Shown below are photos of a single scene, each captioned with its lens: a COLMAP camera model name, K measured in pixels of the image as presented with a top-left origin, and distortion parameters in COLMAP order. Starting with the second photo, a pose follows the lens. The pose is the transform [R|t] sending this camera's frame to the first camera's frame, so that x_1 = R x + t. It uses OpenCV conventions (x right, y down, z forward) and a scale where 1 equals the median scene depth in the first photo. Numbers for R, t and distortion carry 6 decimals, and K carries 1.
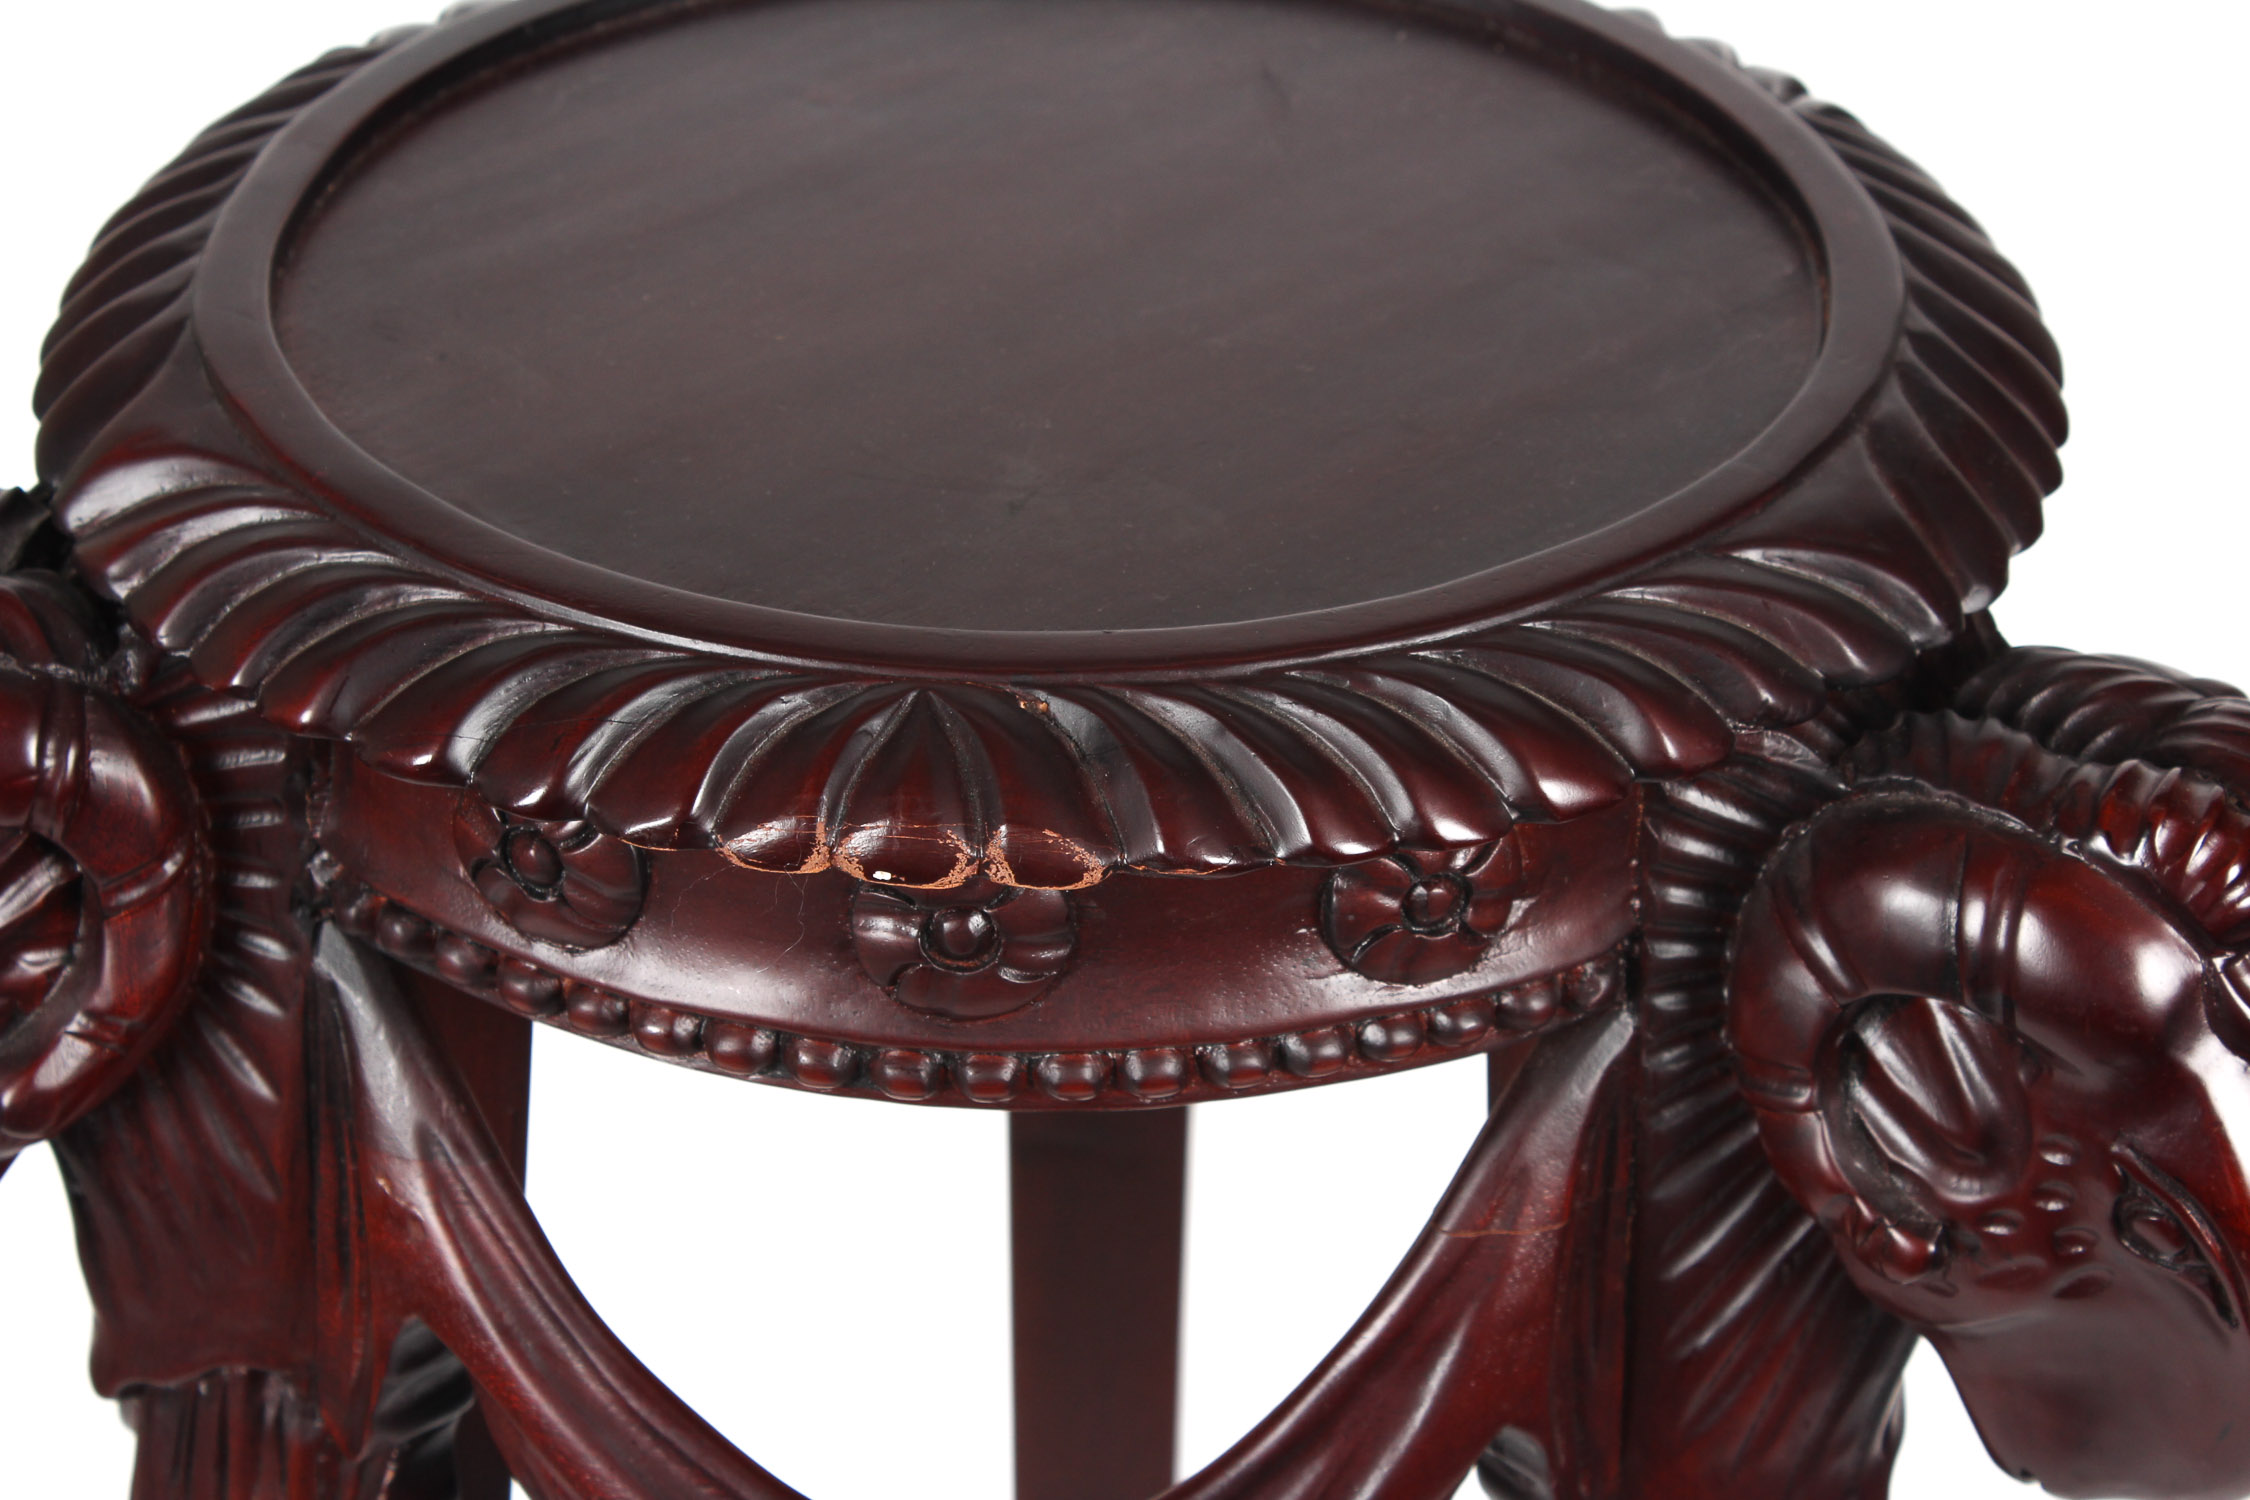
lens RADIAL K [[5491.0, 0, 1123.5], [0, 5491.0, 760.3], [0, 0, 1]] dist [0.100719, 0.000000]
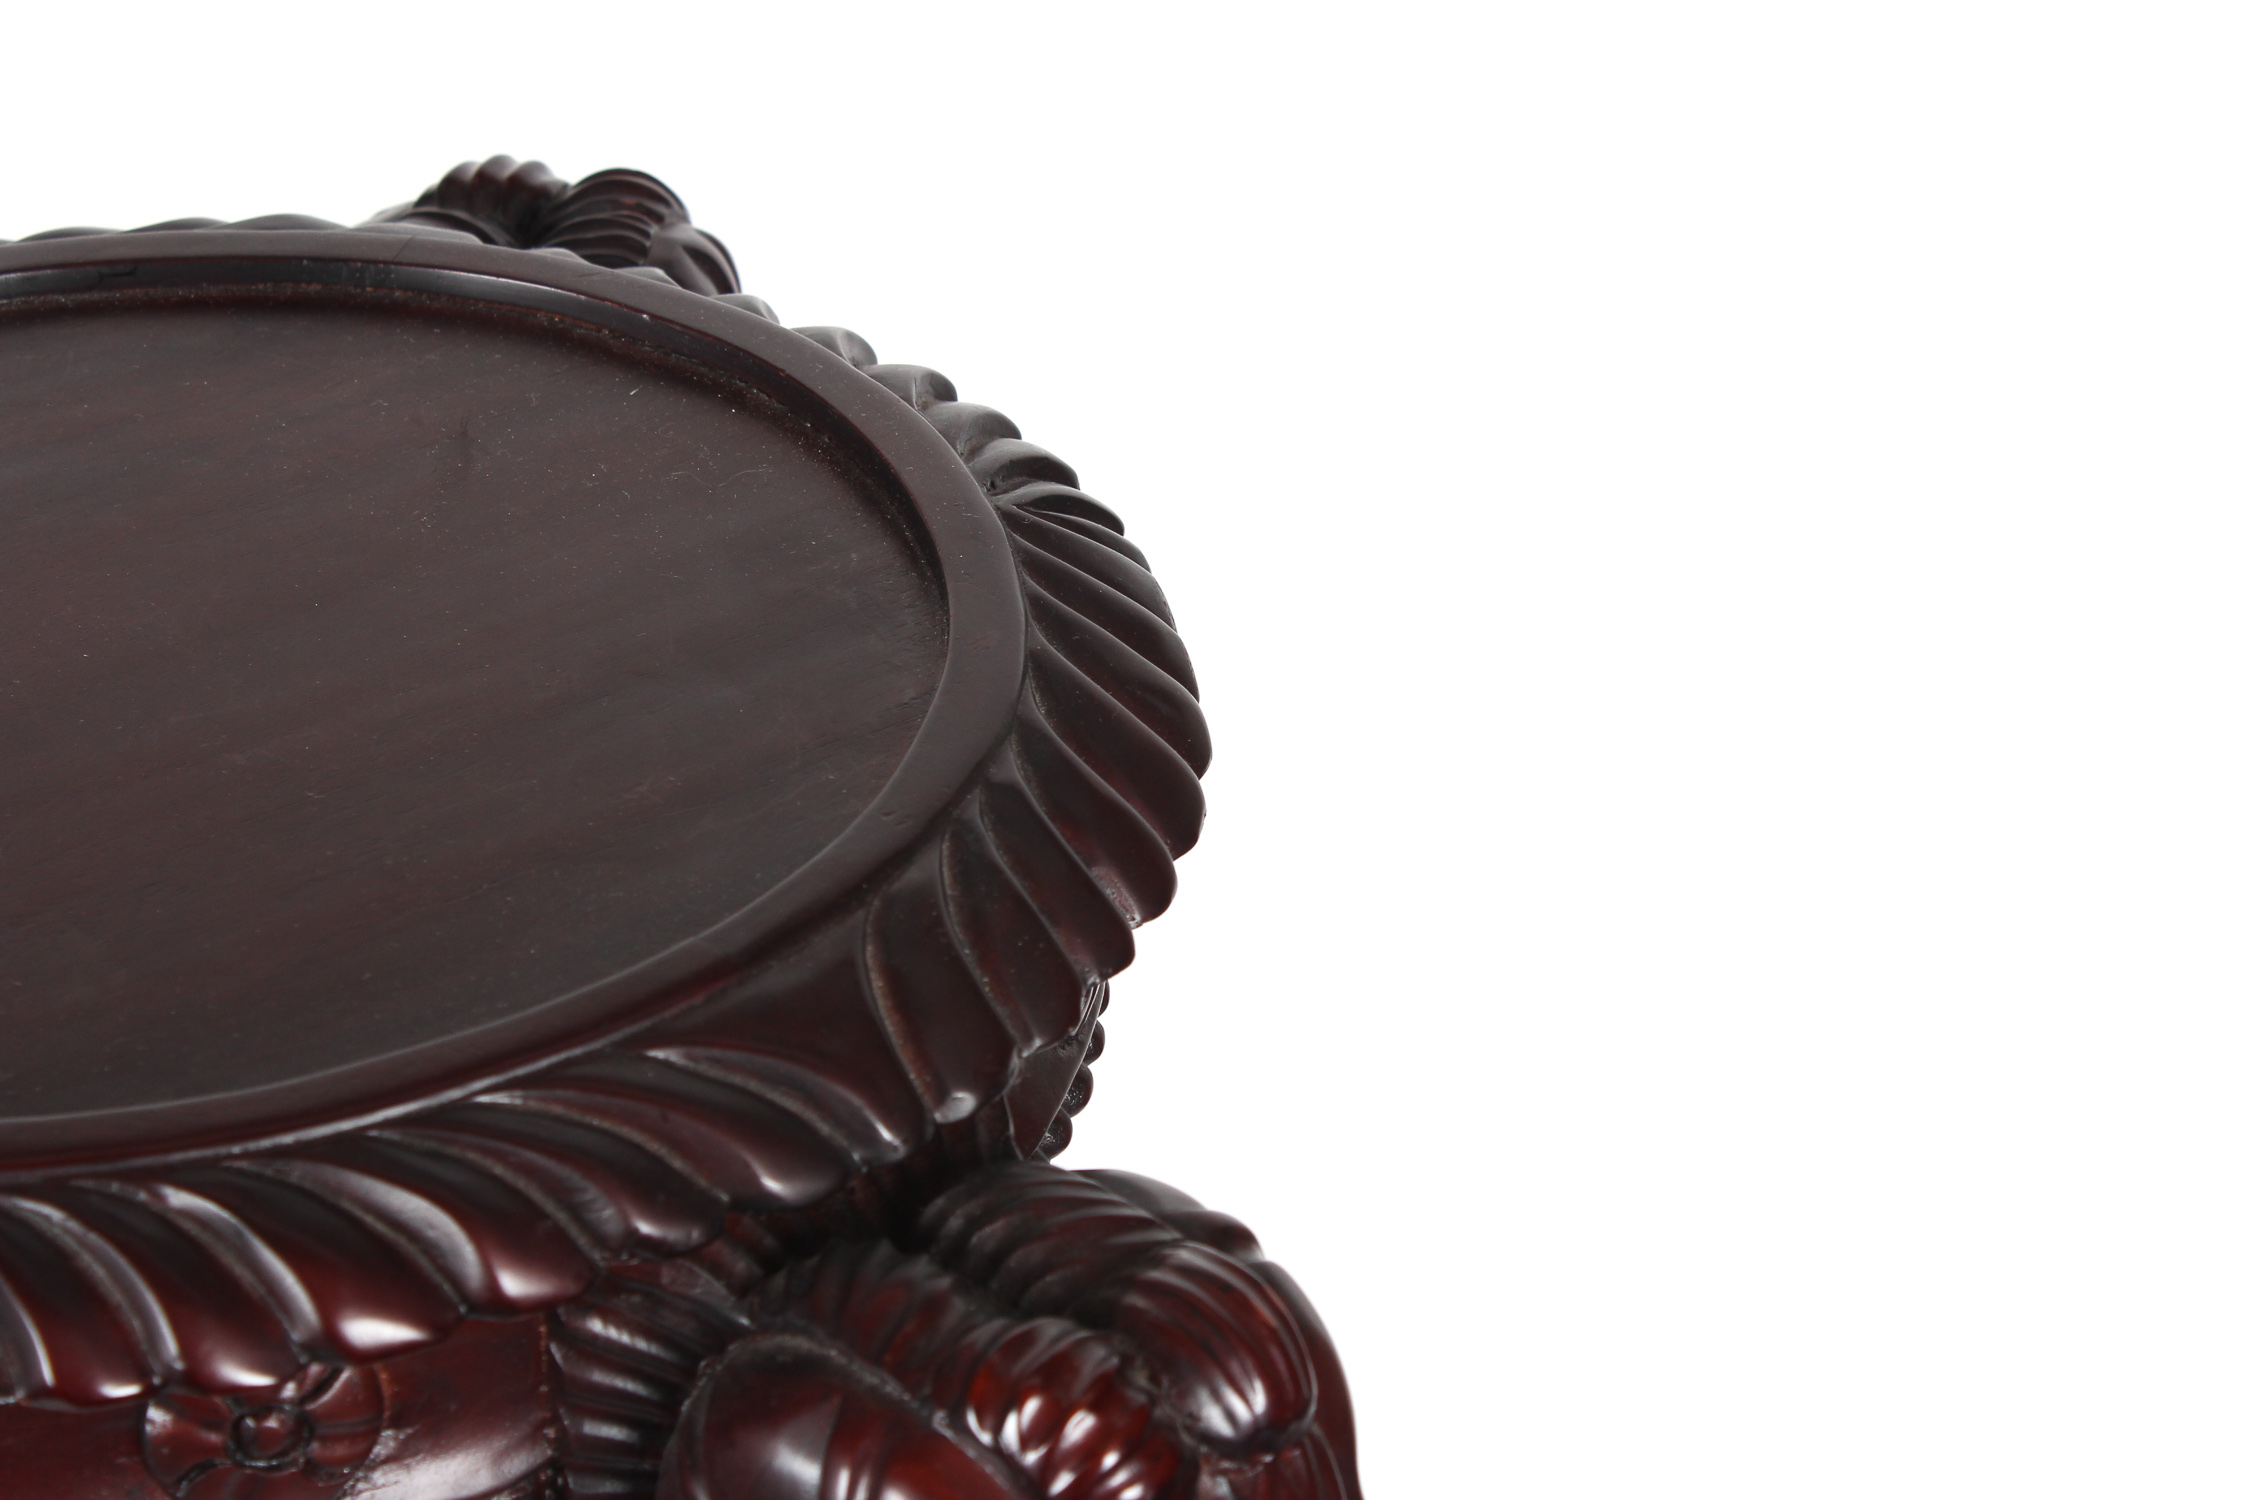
lens RADIAL K [[5491.0, 0, 1124.0], [0, 5491.0, 729.1], [0, 0, 1]] dist [0.100719, 0.000000]
pose [[0.992411, 0.044372, -0.114681, 0.287402], [-0.045449, 0.998944, -0.006799, -0.087690], [0.114258, 0.011959, 0.993379, 0.120318]]
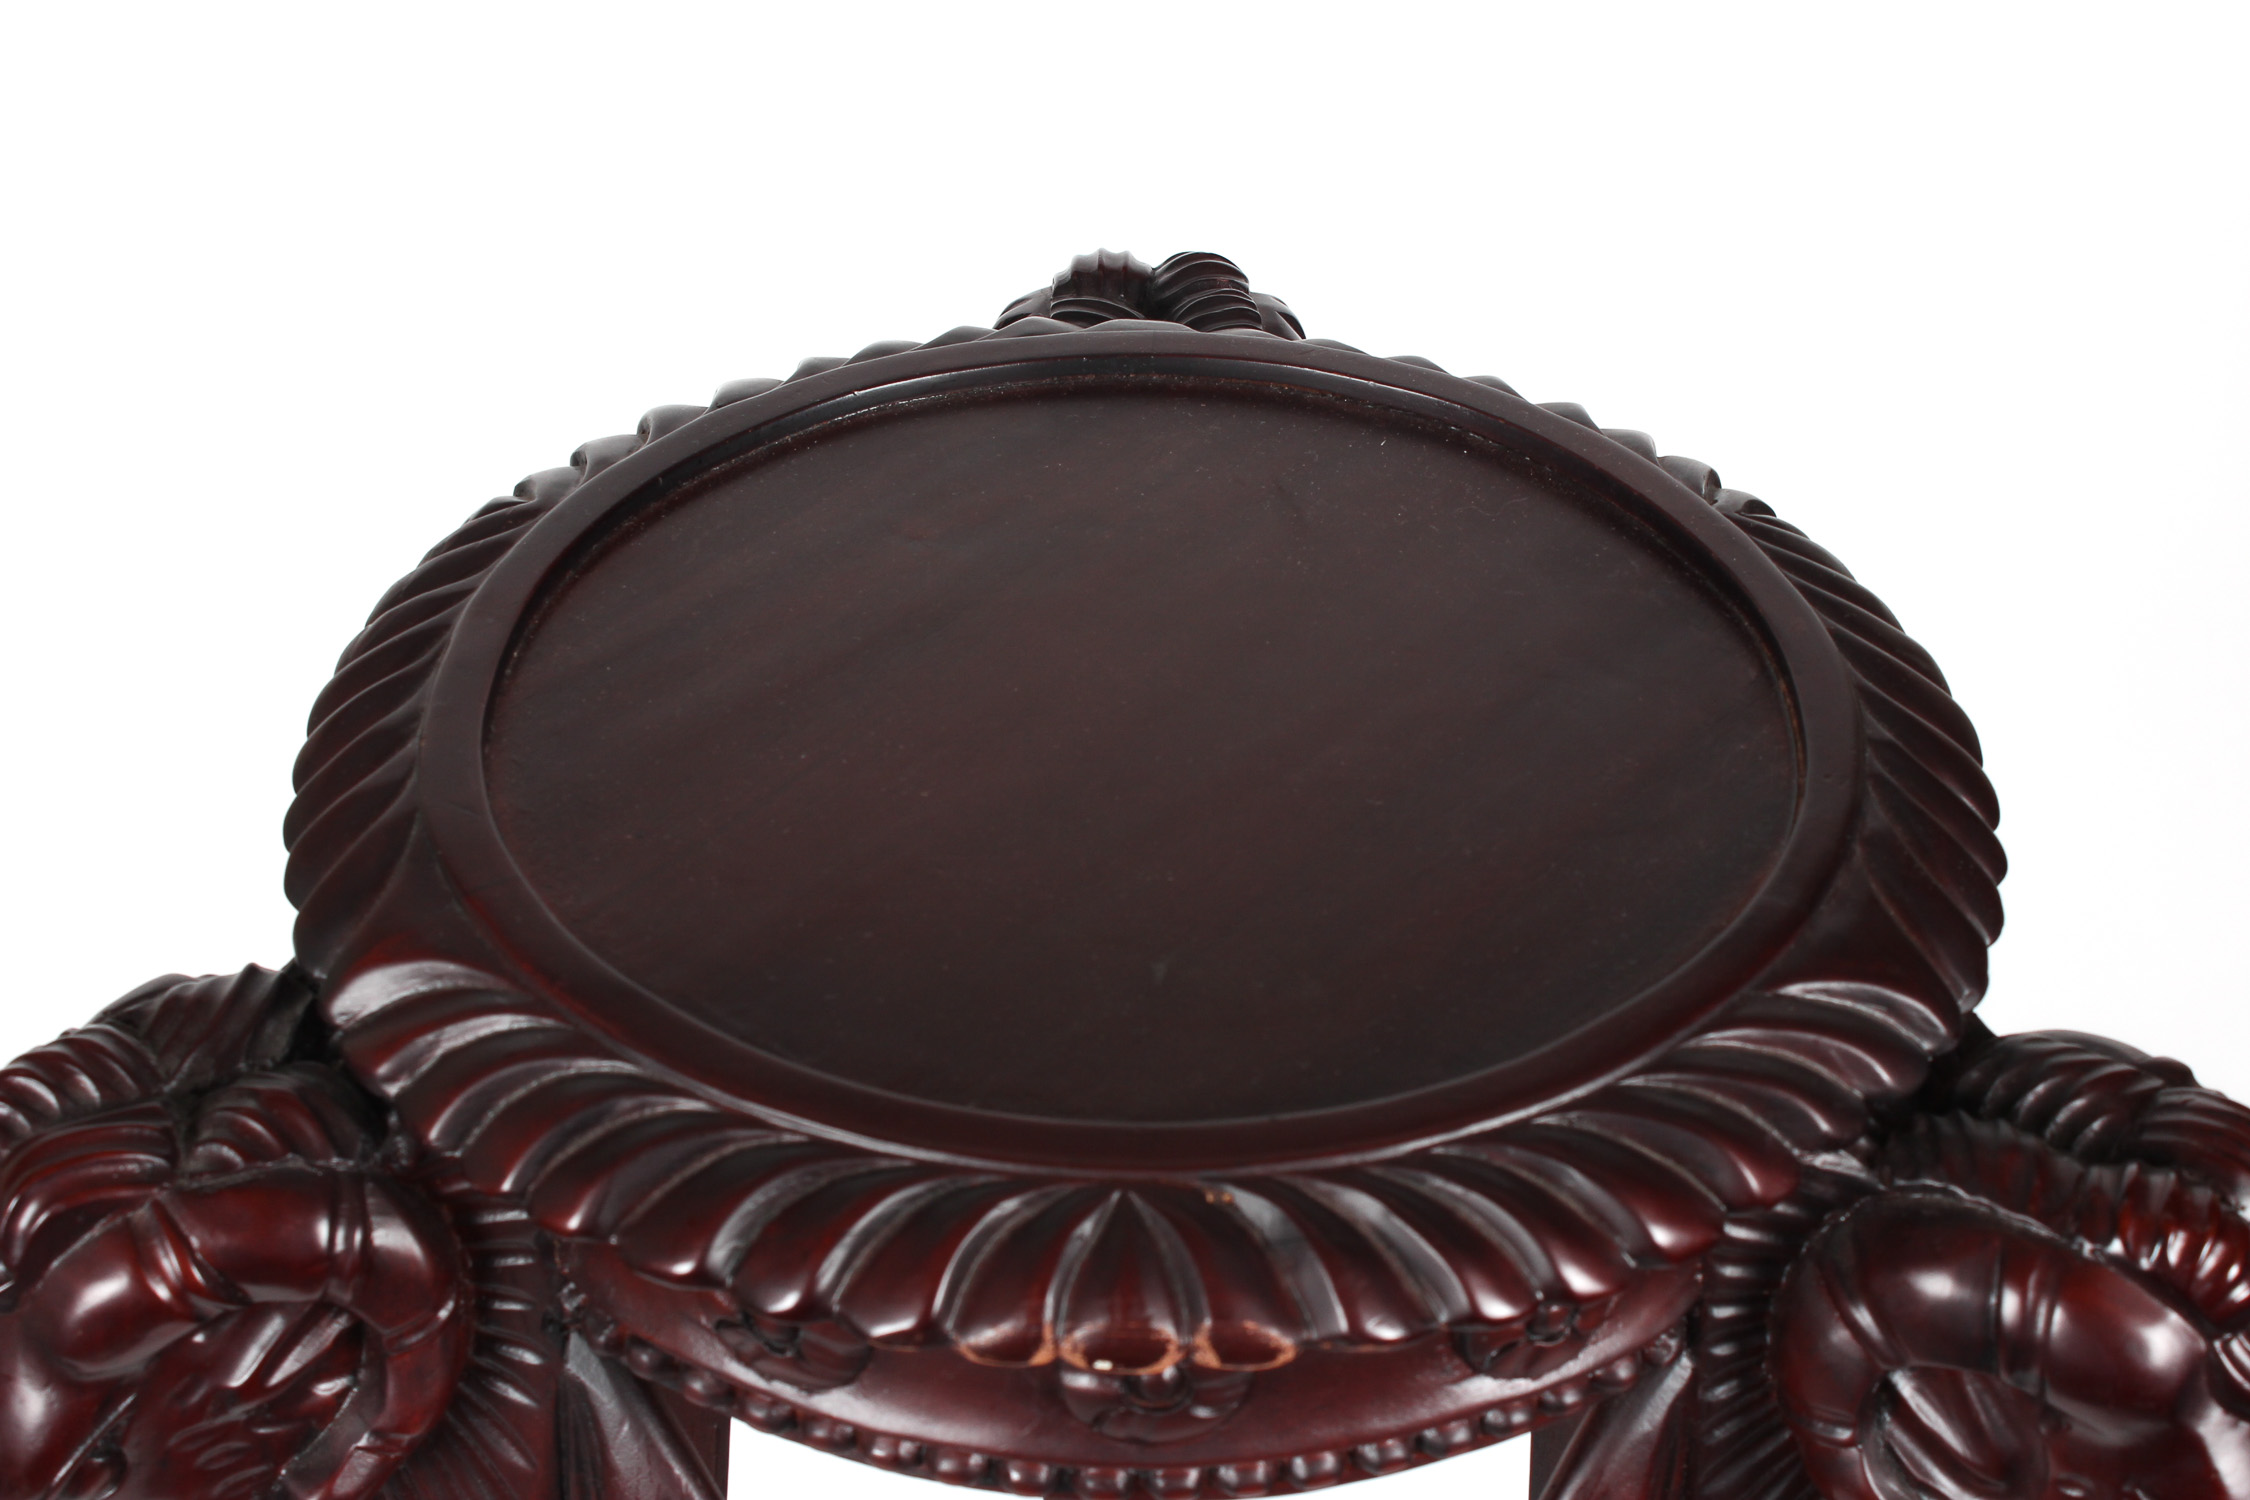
lens RADIAL K [[3785.5, 0, 1122.9], [0, 3785.5, 754.4], [0, 0, 1]] dist [-0.007568, 0.000000]
pose [[0.995700, -0.049343, 0.078398, -0.089543], [0.043338, 0.996125, 0.076526, -0.155745], [-0.081870, -0.072799, 0.993981, 0.212620]]
